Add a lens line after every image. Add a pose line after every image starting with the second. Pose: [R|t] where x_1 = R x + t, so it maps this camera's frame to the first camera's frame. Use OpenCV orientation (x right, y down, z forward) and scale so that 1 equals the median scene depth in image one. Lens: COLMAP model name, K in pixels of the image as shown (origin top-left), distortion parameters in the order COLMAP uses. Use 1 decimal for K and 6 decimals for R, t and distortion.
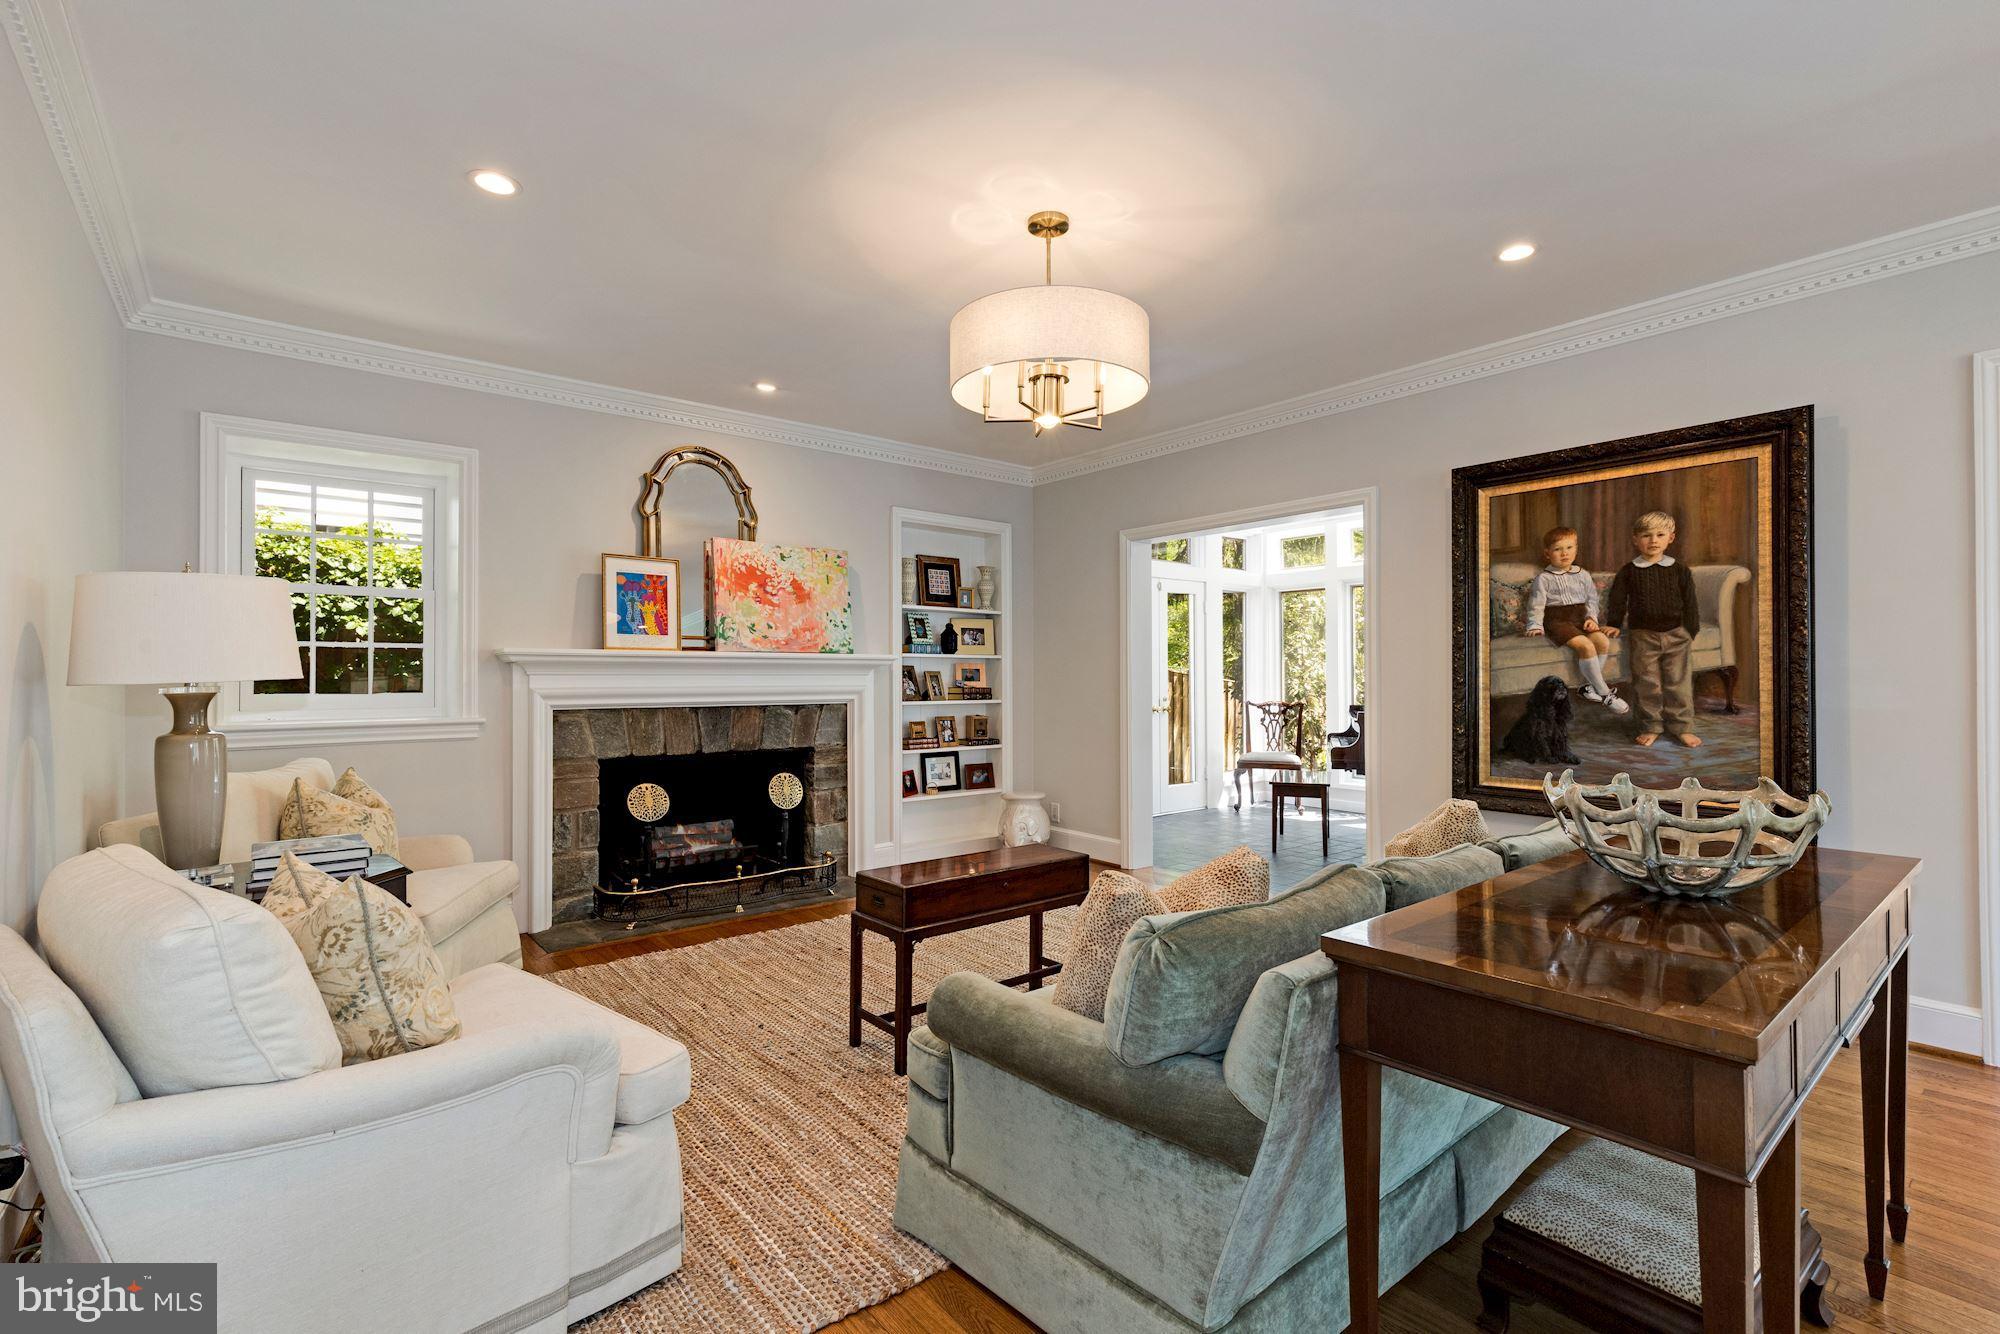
lens RADIAL K [[909.0, 0, 992.2], [0, 909.0, 663.3], [0, 0, 1]] dist [0.002277, -0.000352]
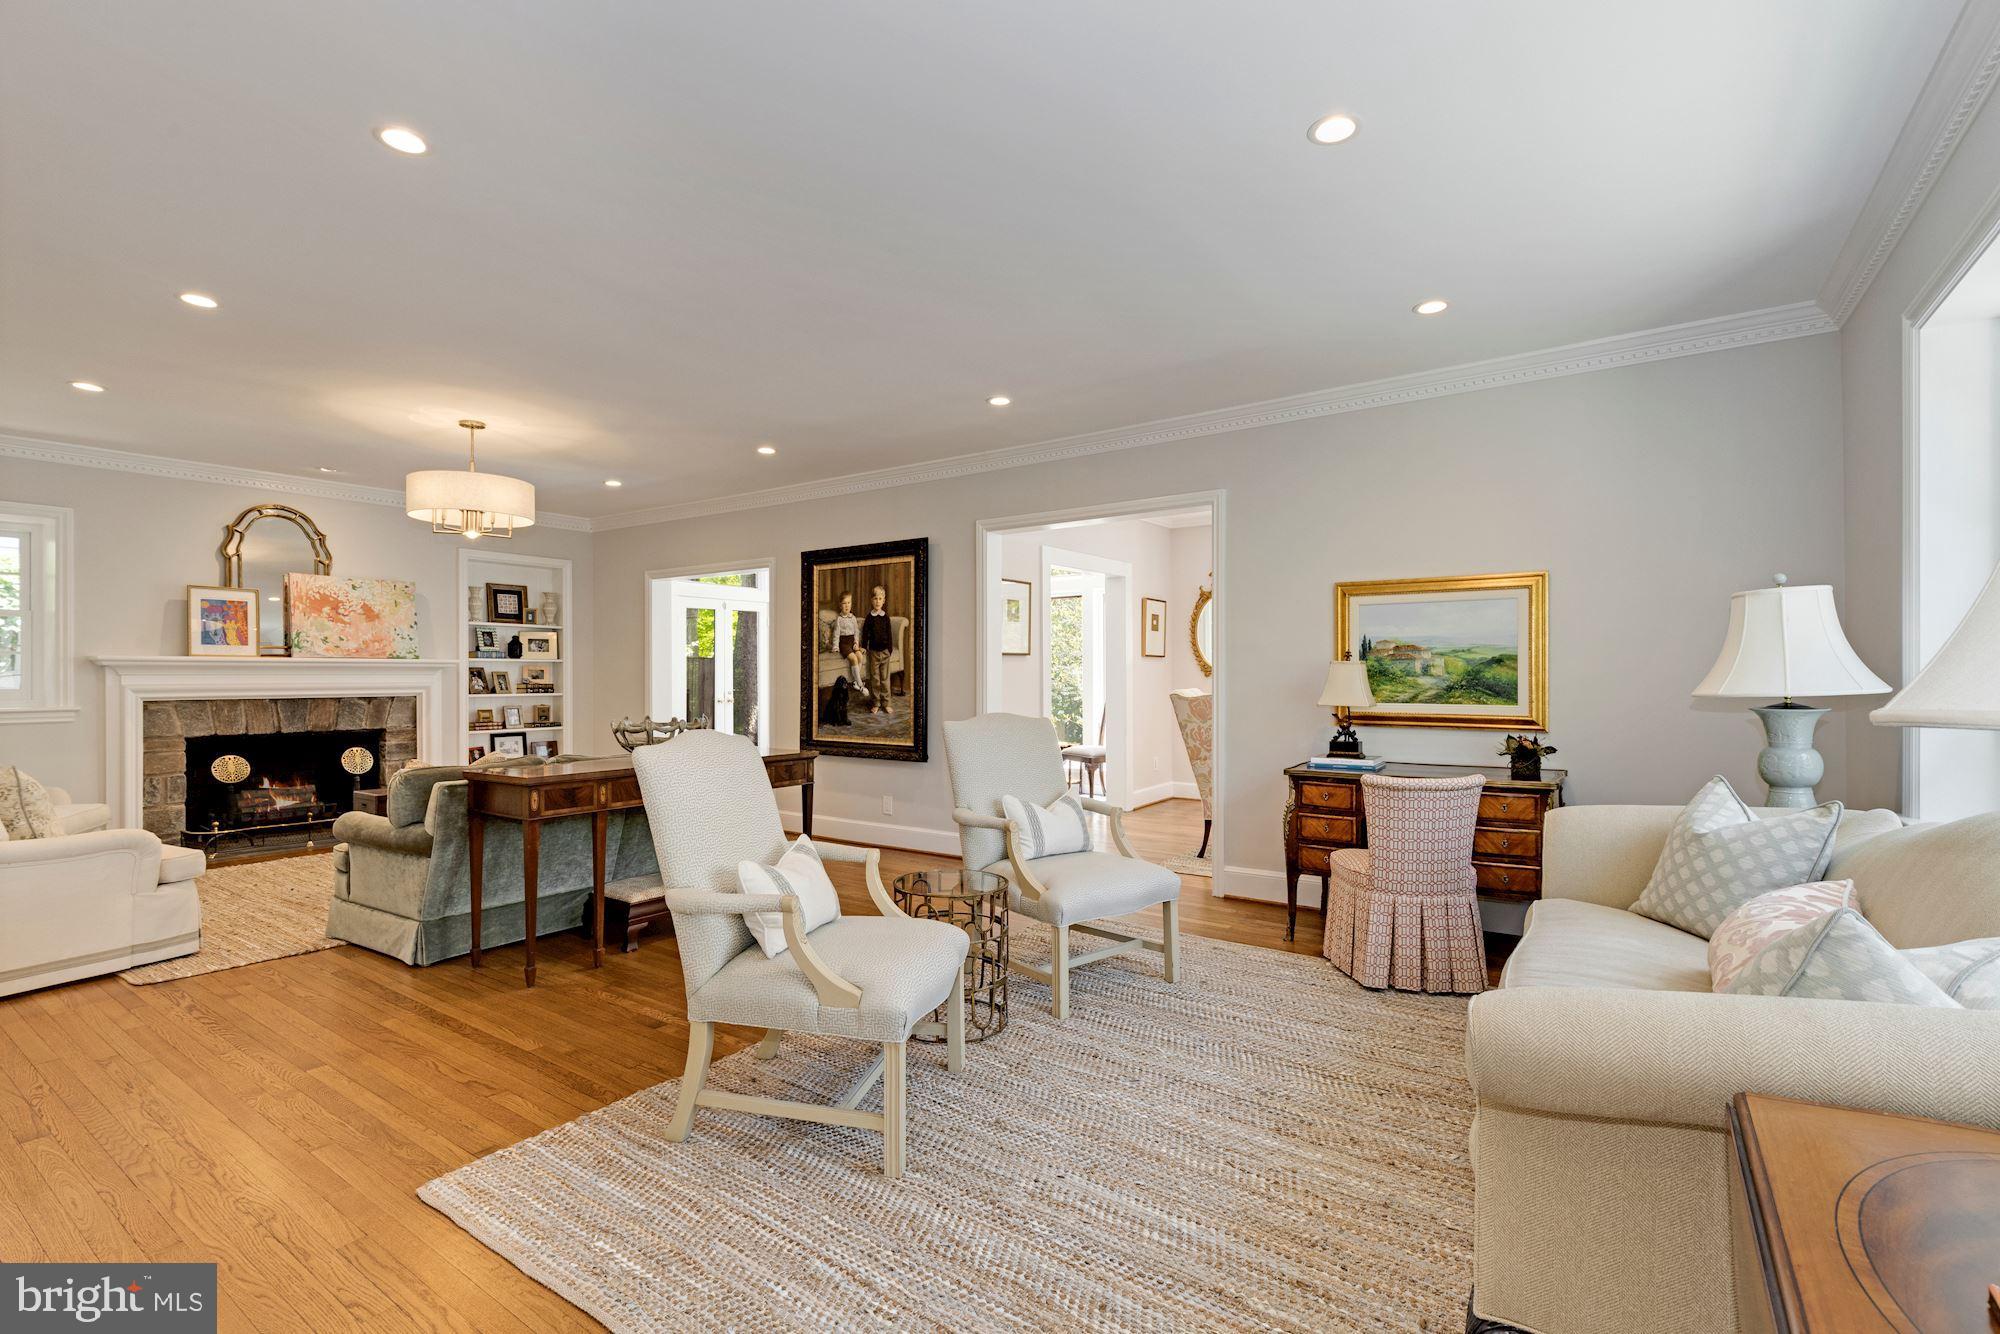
lens RADIAL K [[909.0, 0, 1000.9], [0, 909.0, 671.0], [0, 0, 1]] dist [0.002277, -0.000352]
pose [[0.959395, 0.000963, 0.282064, 0.348958], [-0.003954, 0.999942, 0.010032, -0.011474], [-0.282038, -0.010740, 0.959343, -0.639455]]
